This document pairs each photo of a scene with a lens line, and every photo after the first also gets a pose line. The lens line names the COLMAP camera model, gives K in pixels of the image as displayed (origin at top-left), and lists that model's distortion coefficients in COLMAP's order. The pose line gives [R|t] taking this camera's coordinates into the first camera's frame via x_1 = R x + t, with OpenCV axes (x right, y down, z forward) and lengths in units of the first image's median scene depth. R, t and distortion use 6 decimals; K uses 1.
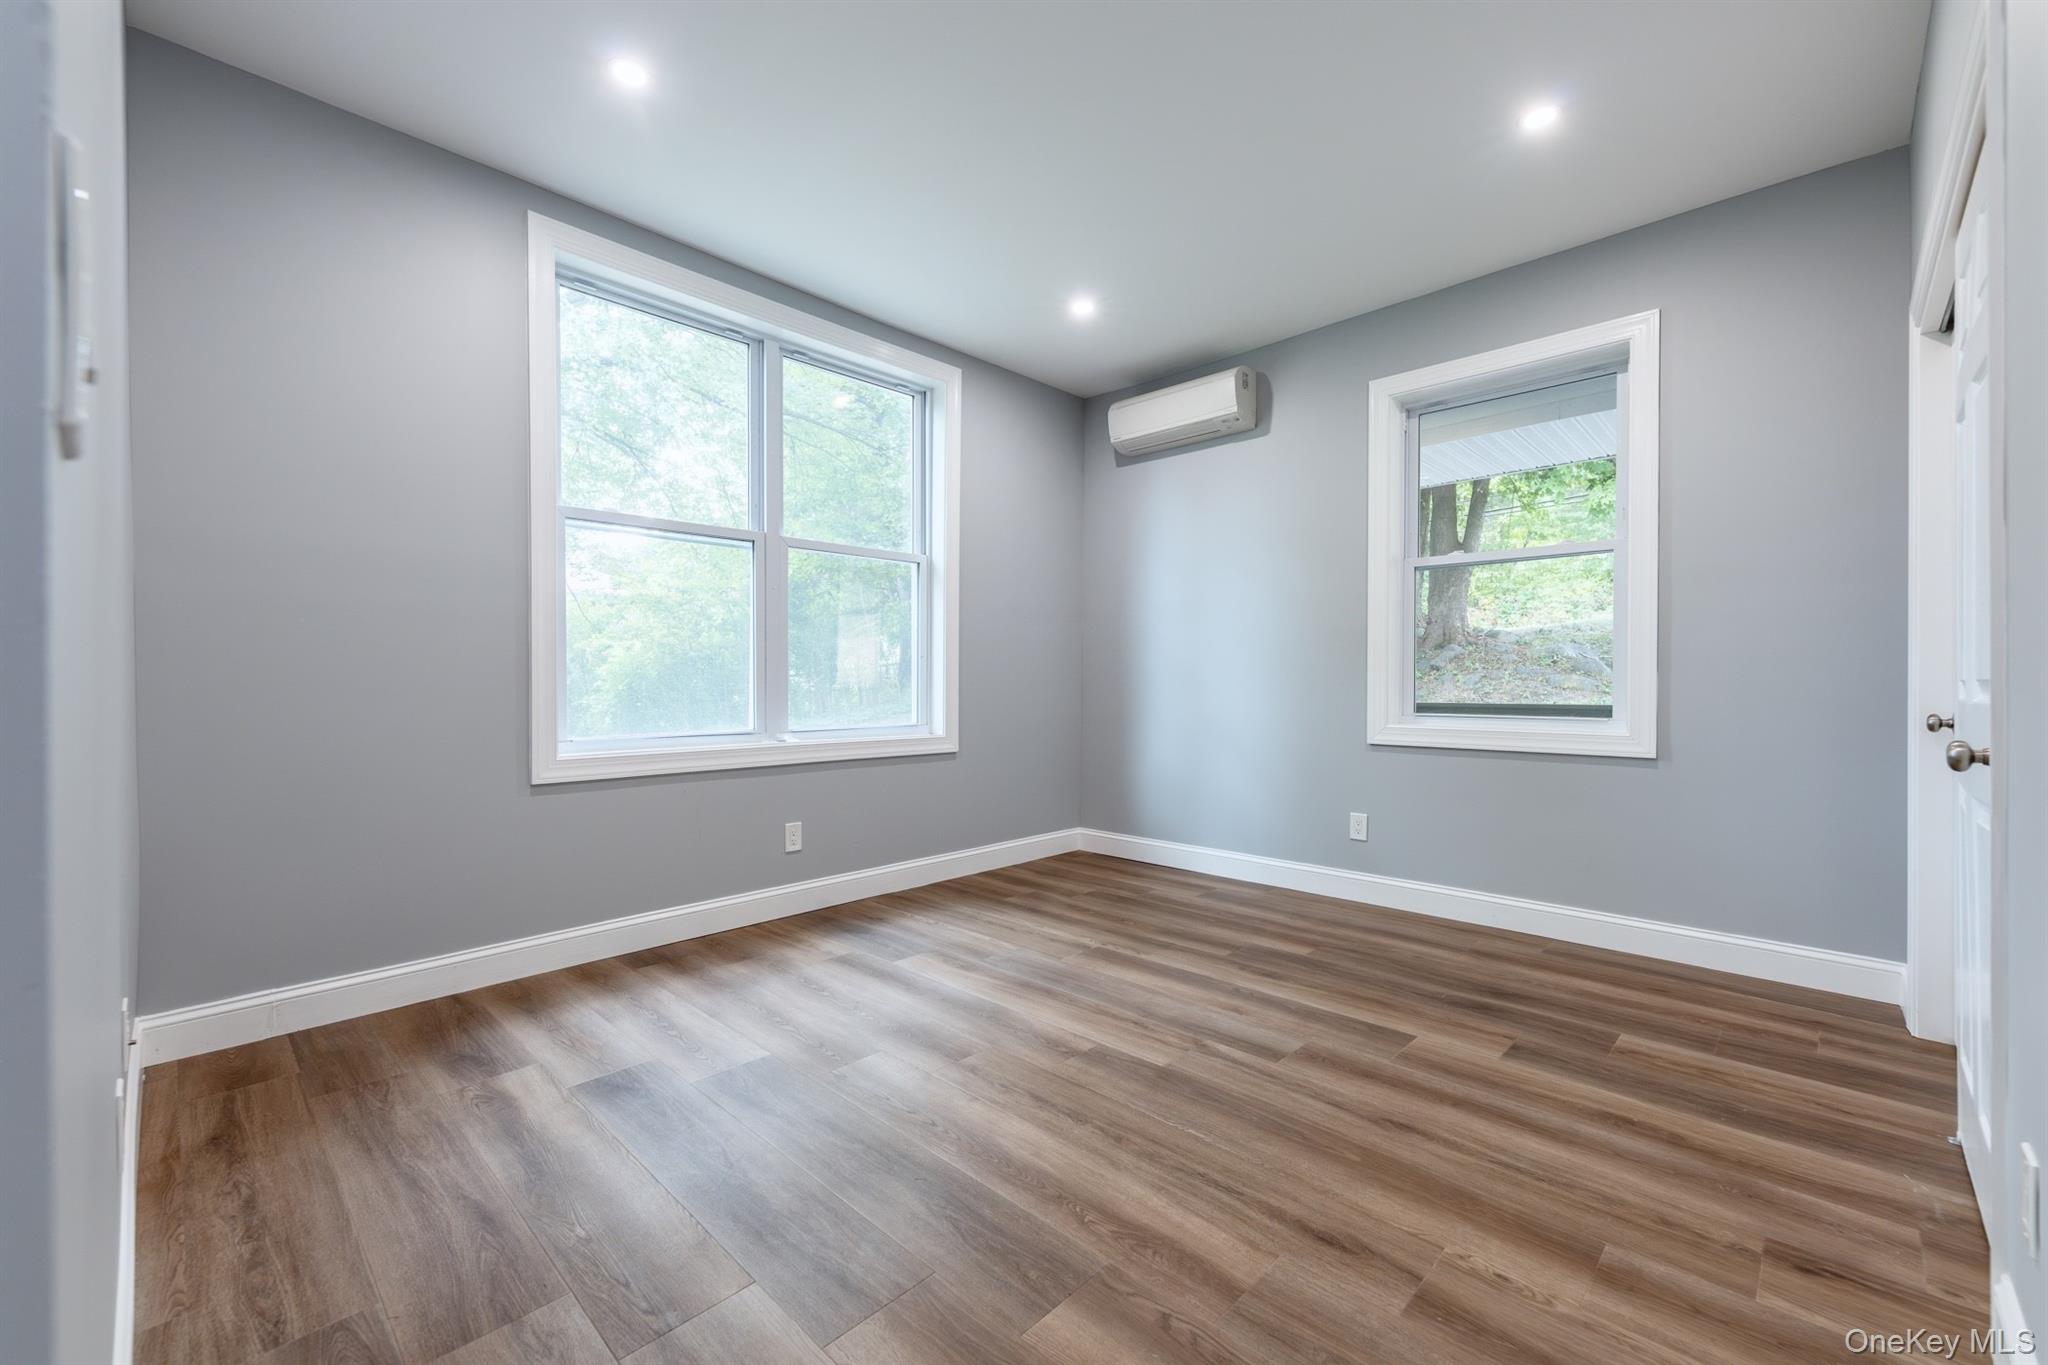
lens RADIAL K [[837.3, 0, 1003.0], [0, 837.3, 652.3], [0, 0, 1]] dist [-0.000131, -0.000006]
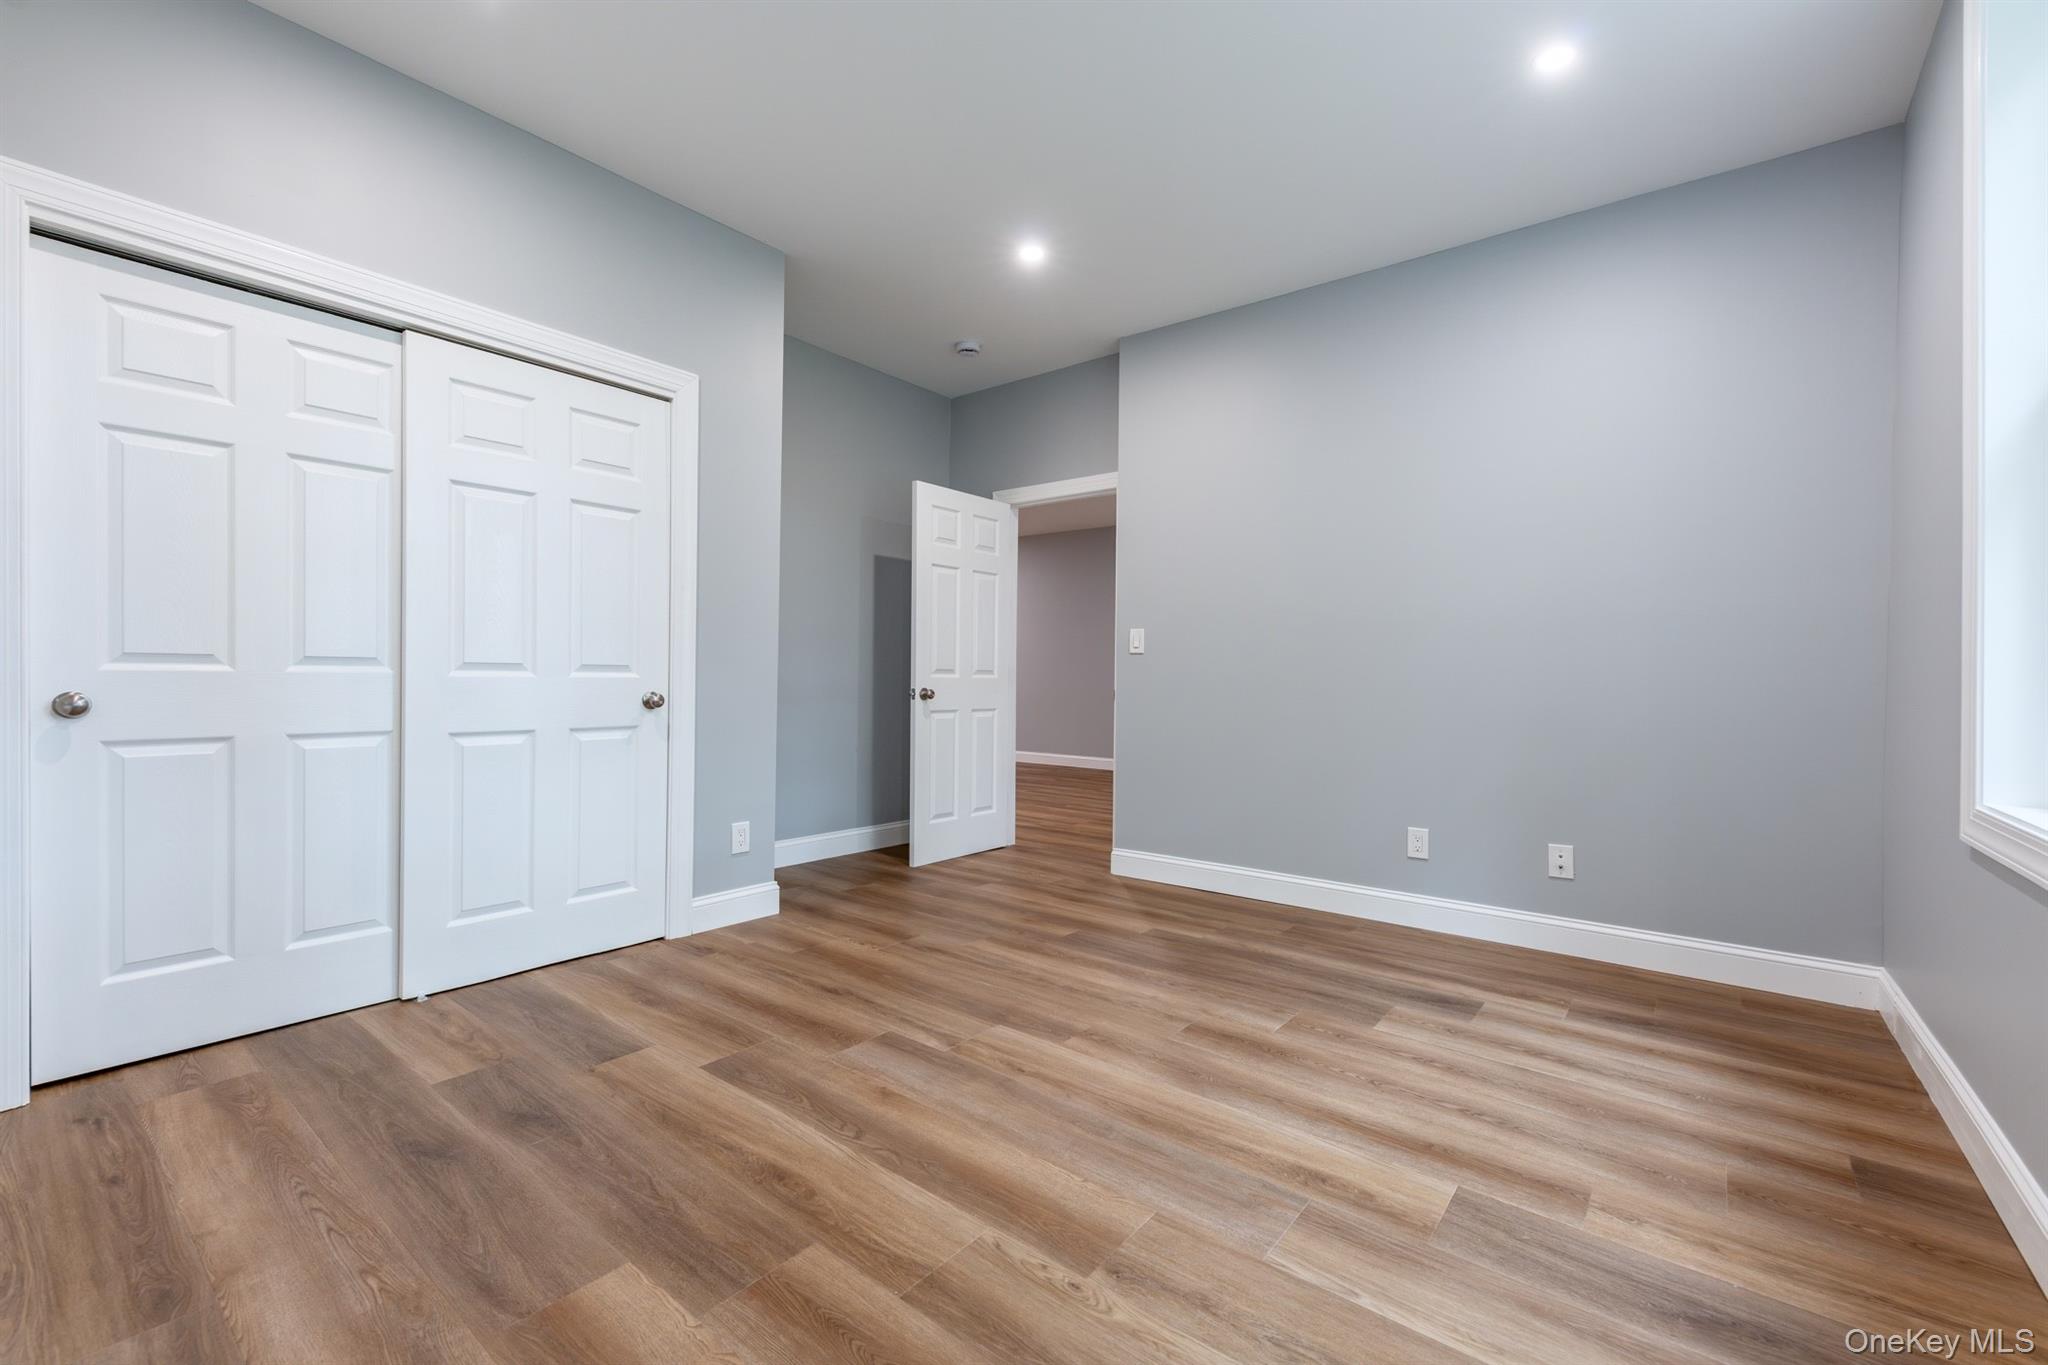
lens RADIAL K [[830.3, 0, 1003.3], [0, 830.3, 687.4], [0, 0, 1]] dist [0.003514, 0.000080]
pose [[-0.995592, -0.010982, -0.093147, 0.267210], [-0.008931, 0.999709, -0.022407, 0.081861], [0.093366, -0.021476, -0.995400, 1.909023]]
